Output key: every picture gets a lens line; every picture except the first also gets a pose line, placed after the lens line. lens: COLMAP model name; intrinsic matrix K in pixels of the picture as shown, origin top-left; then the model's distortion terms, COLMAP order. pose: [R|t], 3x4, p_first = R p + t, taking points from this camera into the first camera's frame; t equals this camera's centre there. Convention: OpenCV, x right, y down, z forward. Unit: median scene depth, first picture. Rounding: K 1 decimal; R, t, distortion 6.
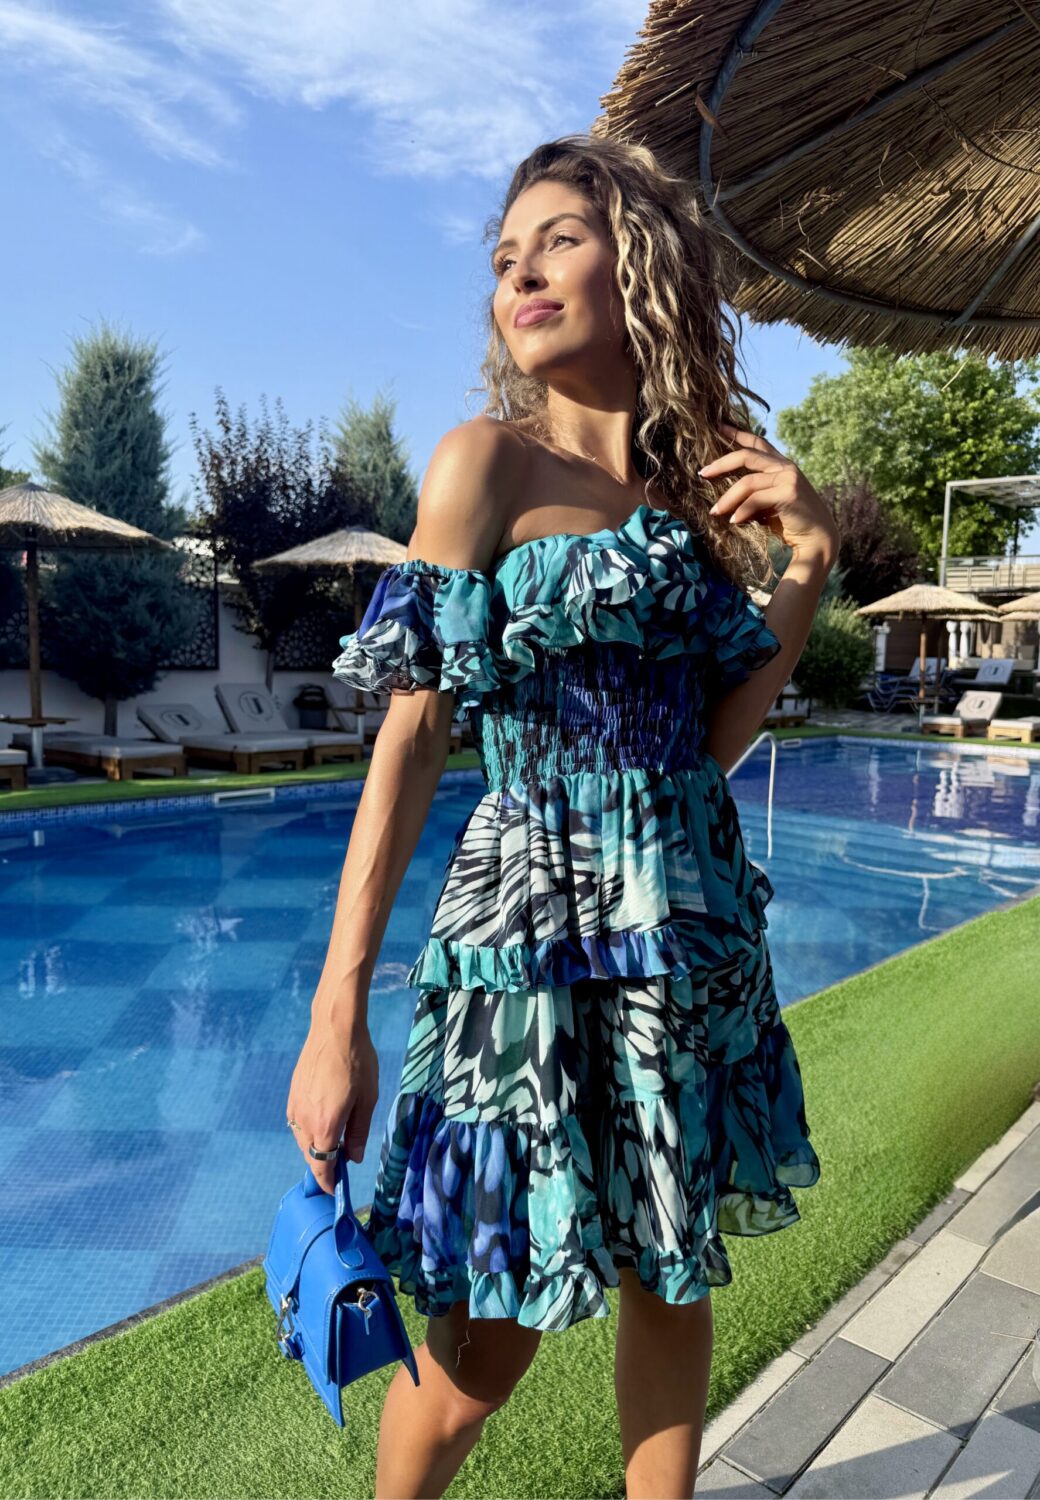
lens RADIAL K [[1065.7, 0, 508.9], [0, 1065.7, 745.2], [0, 0, 1]] dist [0.019640, 0.001673]
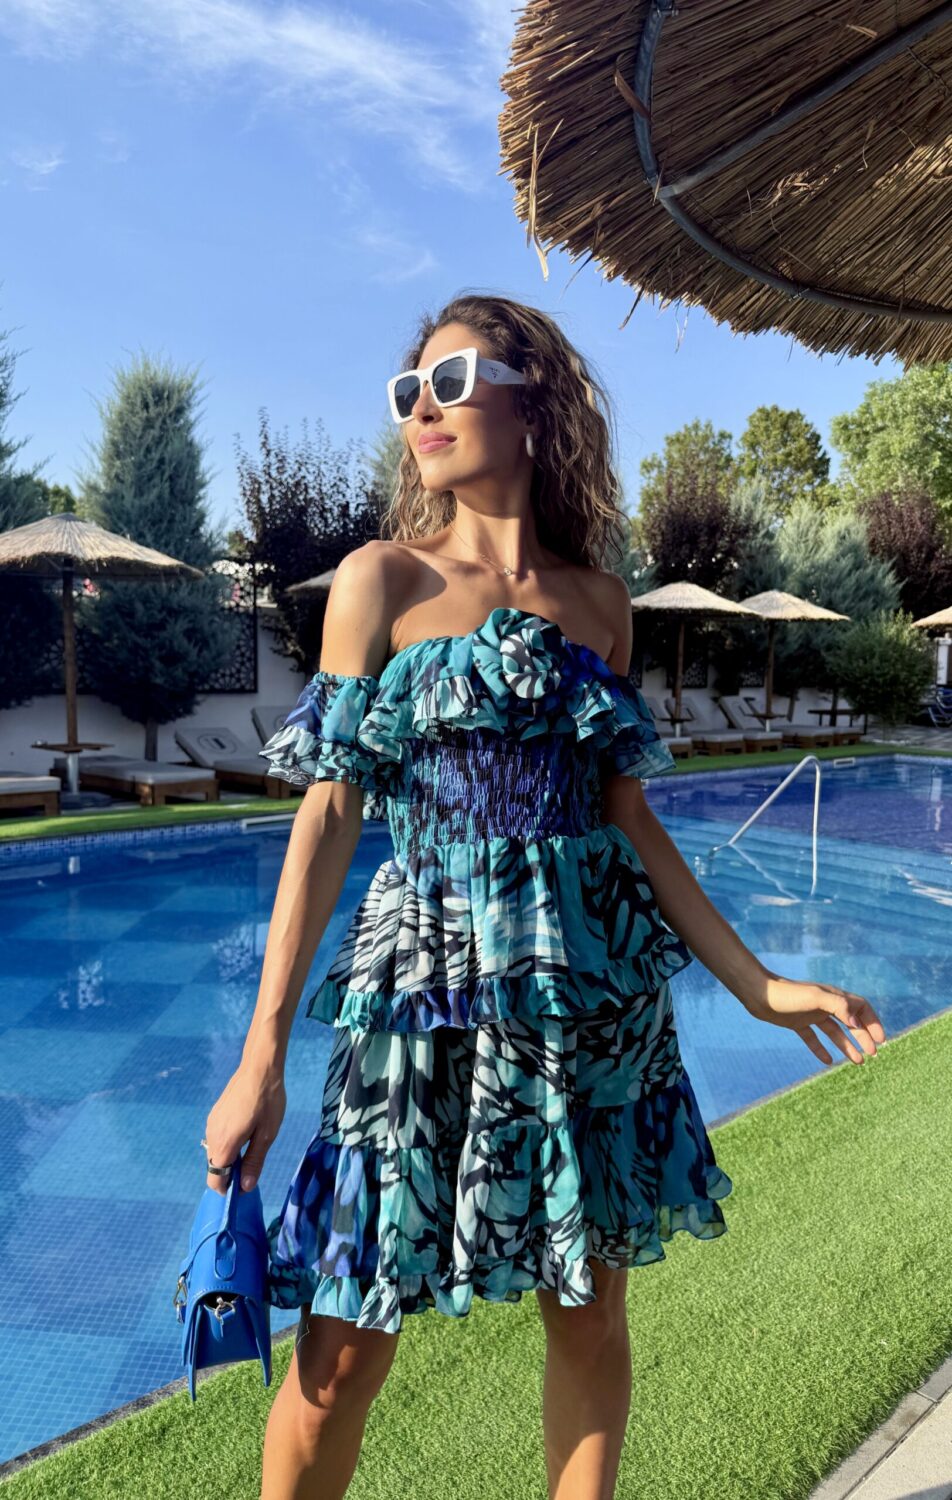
lens RADIAL K [[1041.1, 0, 484.6], [0, 1041.1, 741.1], [0, 0, 1]] dist [0.030635, -0.015290]
pose [[0.996220, -0.004468, -0.086748, 0.108545], [0.003644, 0.999947, -0.009651, -0.055820], [0.086787, 0.009299, 0.996184, 0.137040]]
